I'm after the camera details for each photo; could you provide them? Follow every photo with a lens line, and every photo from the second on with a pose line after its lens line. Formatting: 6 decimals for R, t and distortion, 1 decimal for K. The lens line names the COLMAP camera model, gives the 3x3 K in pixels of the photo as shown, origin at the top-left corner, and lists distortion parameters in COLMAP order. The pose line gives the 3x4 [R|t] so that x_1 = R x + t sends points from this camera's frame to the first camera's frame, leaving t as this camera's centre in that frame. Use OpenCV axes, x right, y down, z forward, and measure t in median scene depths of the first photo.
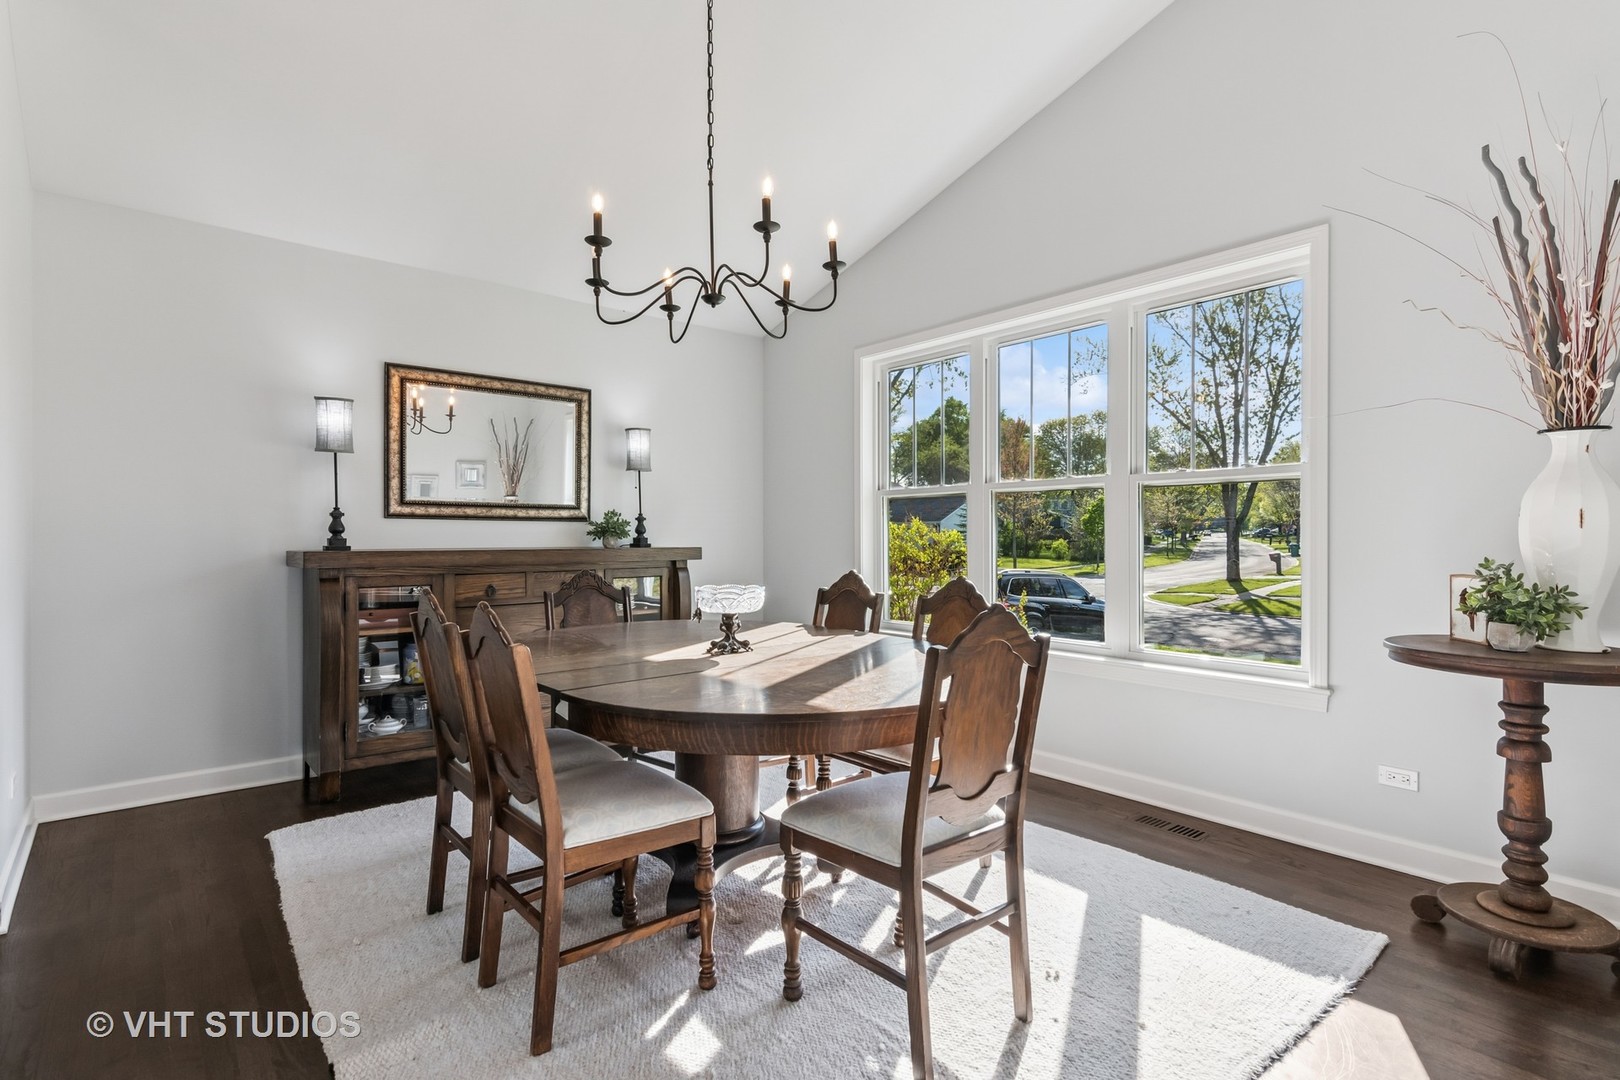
lens RADIAL K [[790.3, 0, 811.6], [0, 790.3, 547.0], [0, 0, 1]] dist [0.057500, -0.030611]
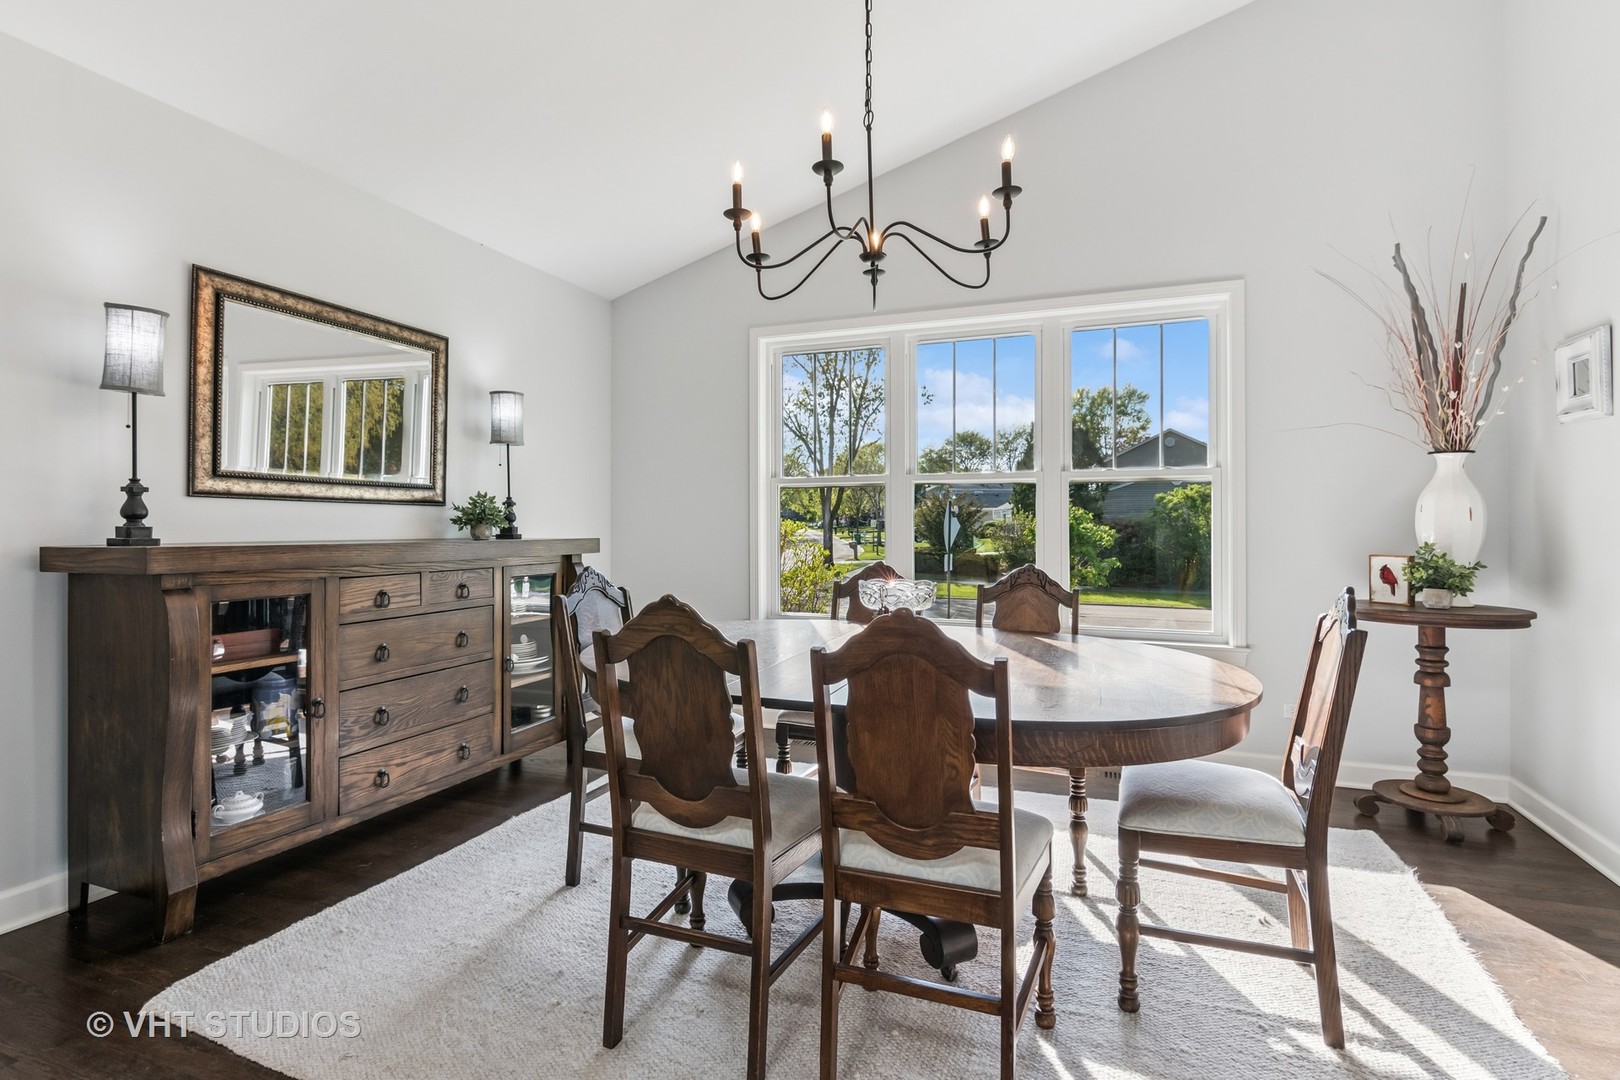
lens RADIAL K [[788.6, 0, 813.8], [0, 788.6, 530.5], [0, 0, 1]] dist [0.013815, -0.000804]
pose [[0.877547, -0.000147, 0.479490, -0.392210], [0.004554, 0.999957, -0.008028, -0.000021], [-0.479468, 0.009229, 0.877511, 0.169776]]
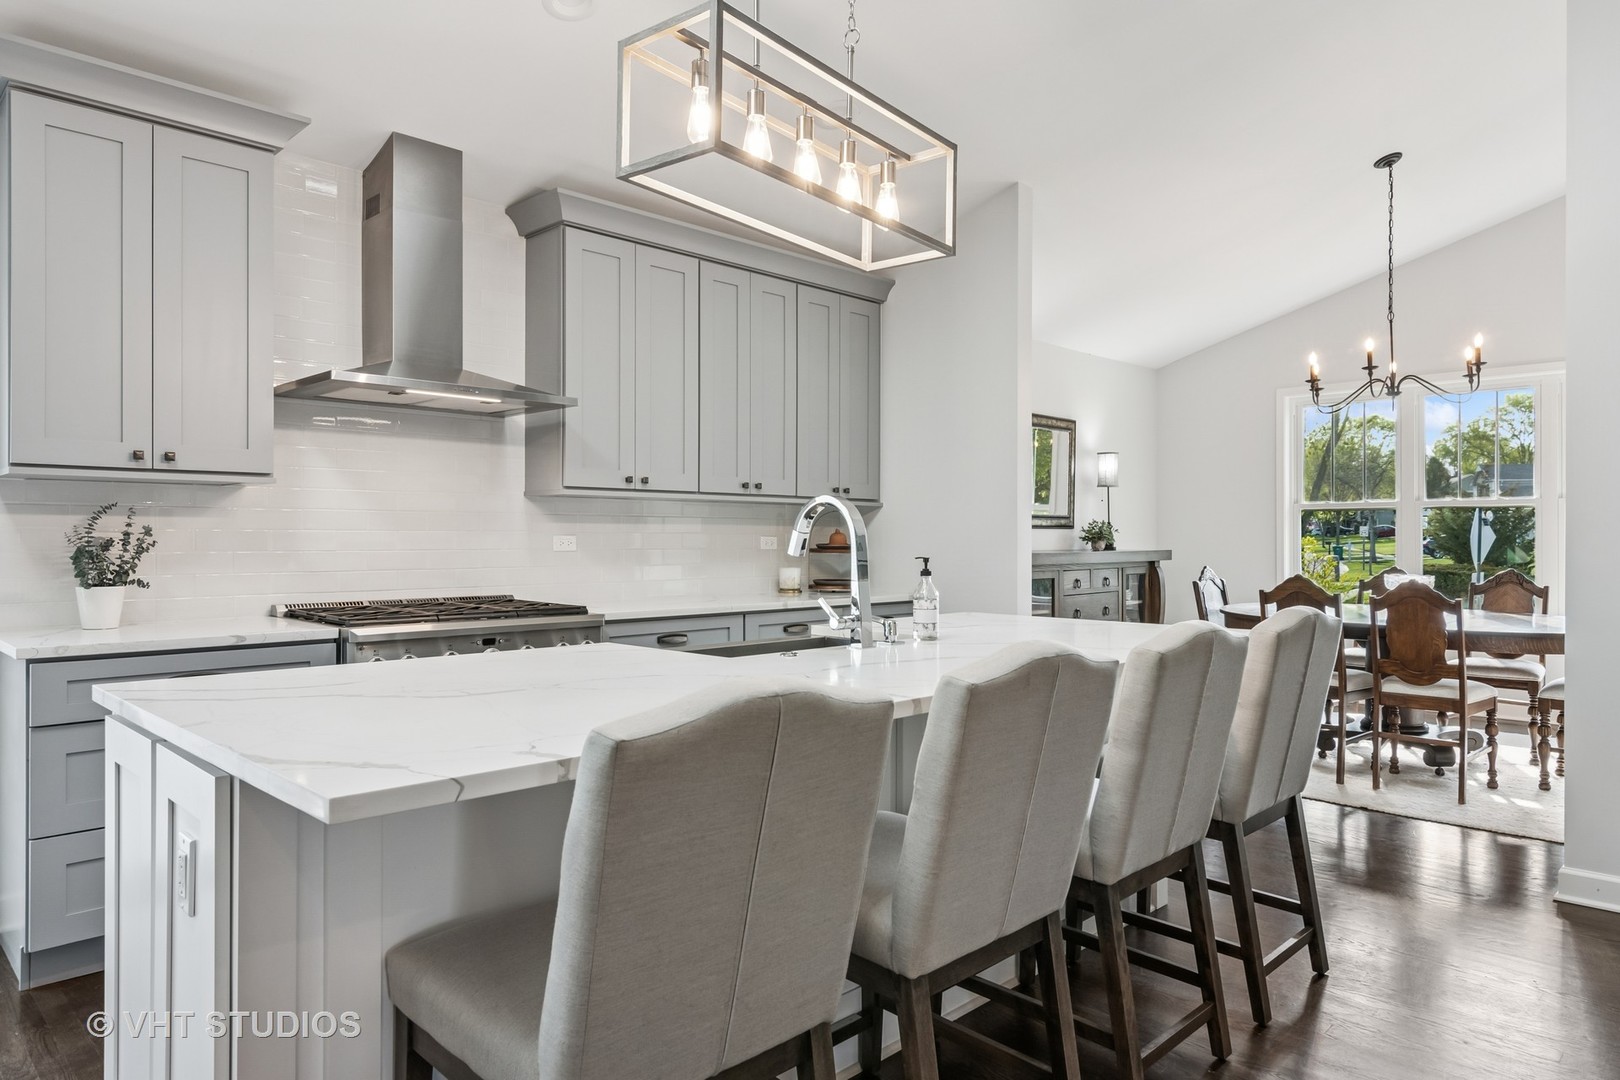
lens RADIAL K [[1027.7, 0, 810.0], [0, 1027.7, 540.0], [0, 0, 1]] dist [-0.000213, 0.001166]
pose [[0.996542, 0.000410, 0.083090, -0.951258], [0.000401, 0.999952, -0.009747, 0.000409], [-0.083090, 0.009746, 0.996494, -0.622866]]
